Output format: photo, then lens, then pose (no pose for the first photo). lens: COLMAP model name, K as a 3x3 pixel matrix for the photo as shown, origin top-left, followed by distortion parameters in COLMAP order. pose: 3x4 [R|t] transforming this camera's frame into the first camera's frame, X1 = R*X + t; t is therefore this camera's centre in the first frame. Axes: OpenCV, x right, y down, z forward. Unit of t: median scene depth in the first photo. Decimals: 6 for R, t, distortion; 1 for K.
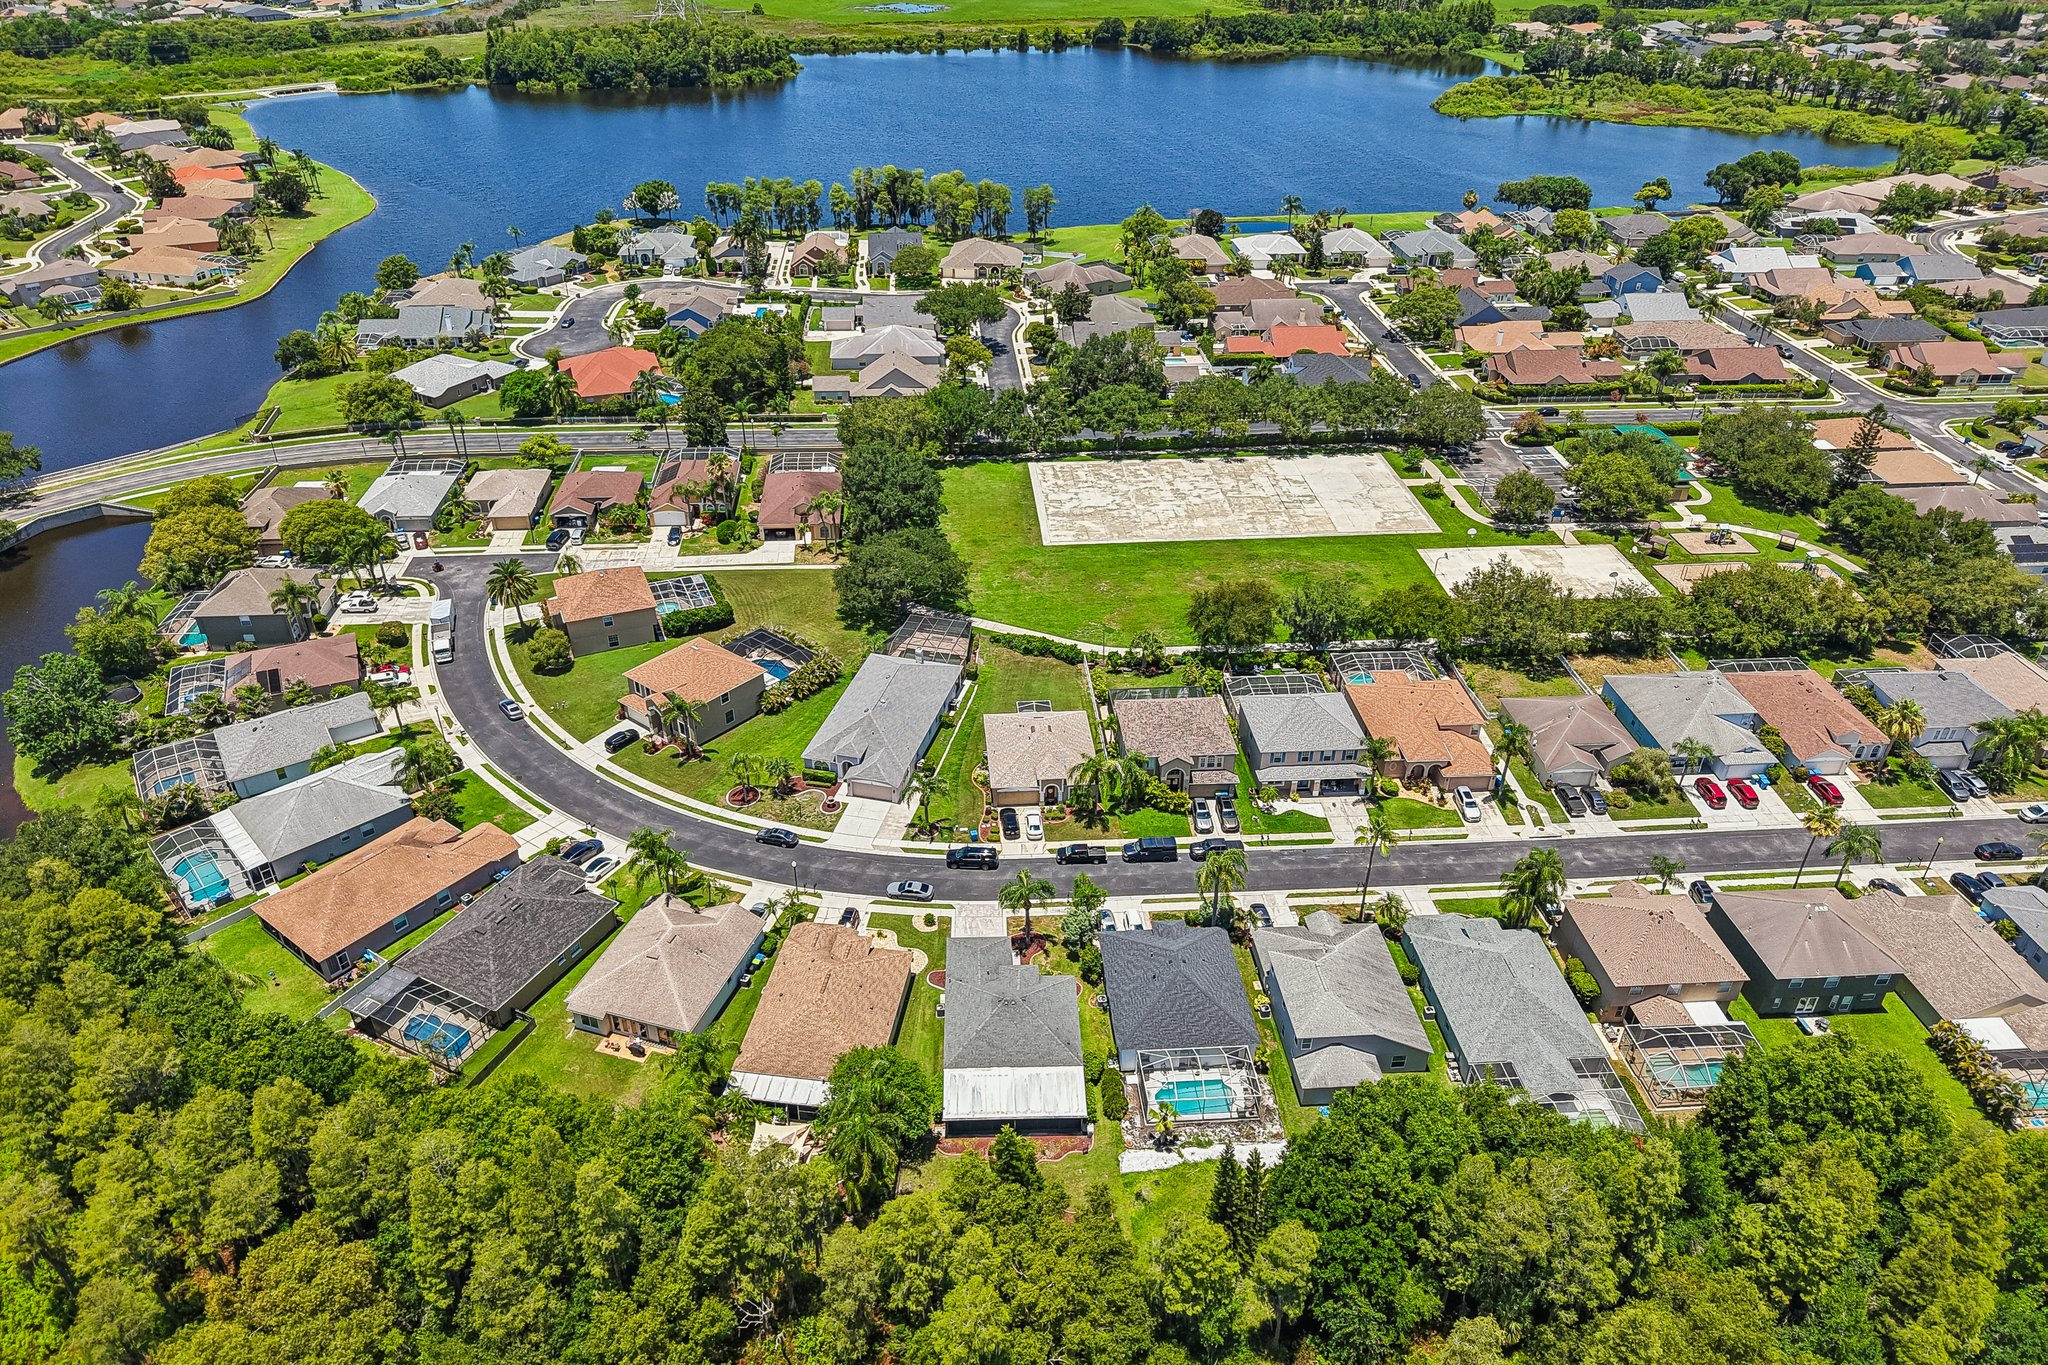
lens RADIAL K [[1352.4, 0, 1024.0], [0, 1352.4, 682.5], [0, 0, 1]] dist [0.025438, -0.003270]
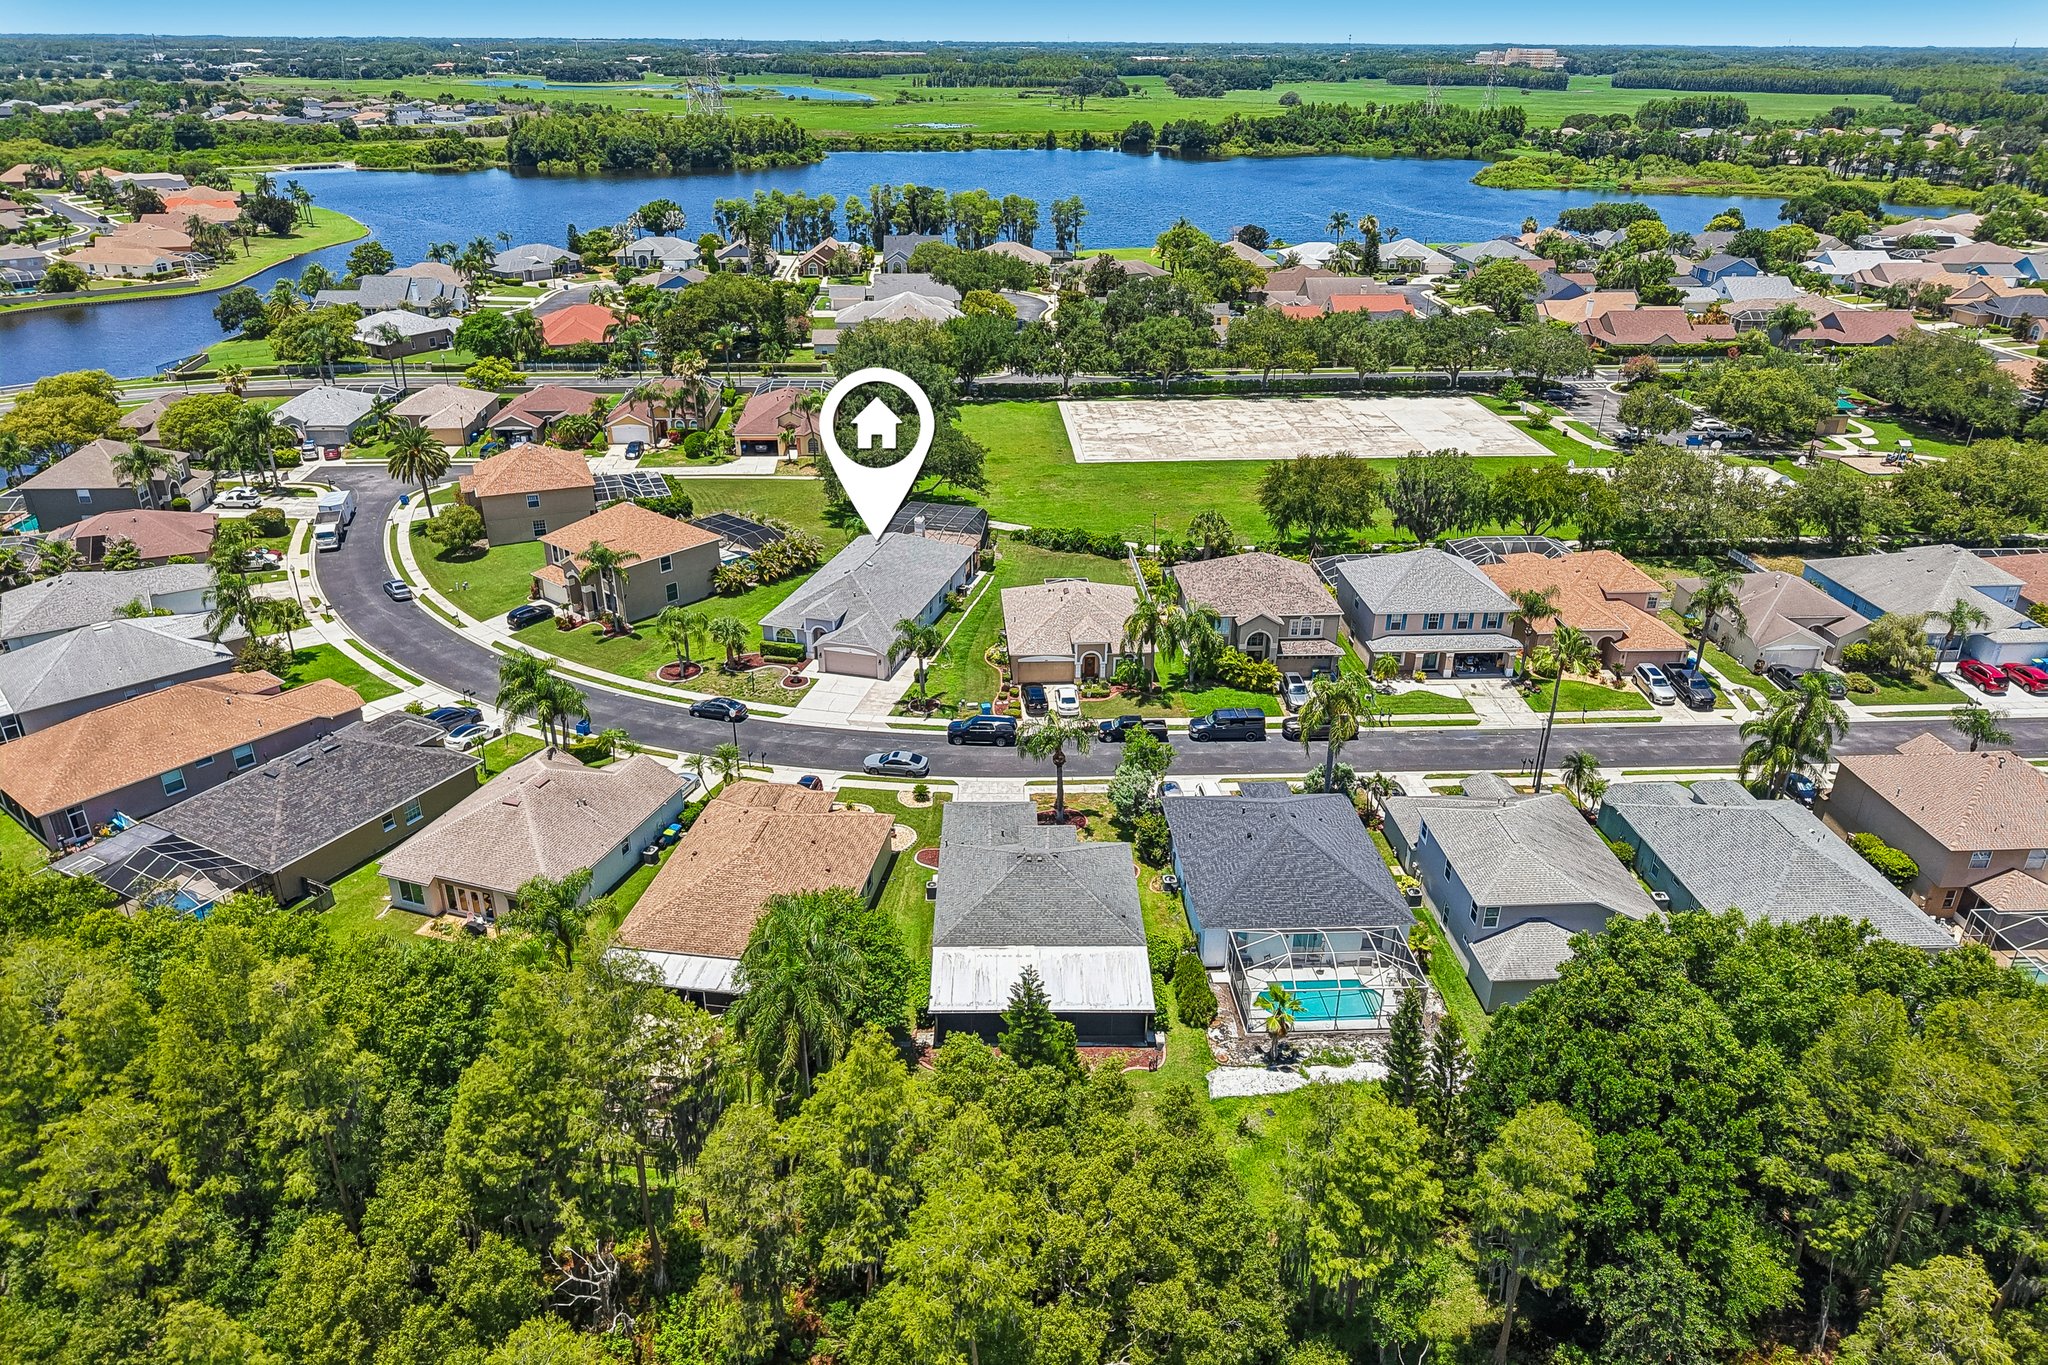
lens RADIAL K [[1378.0, 0, 1024.0], [0, 1378.0, 682.5], [0, 0, 1]] dist [-0.001733, 0.024464]
pose [[0.999831, 0.005993, -0.017380, -0.003542], [-0.007767, 0.994561, -0.103863, 0.168116], [0.016664, 0.103981, 0.994440, 0.245673]]
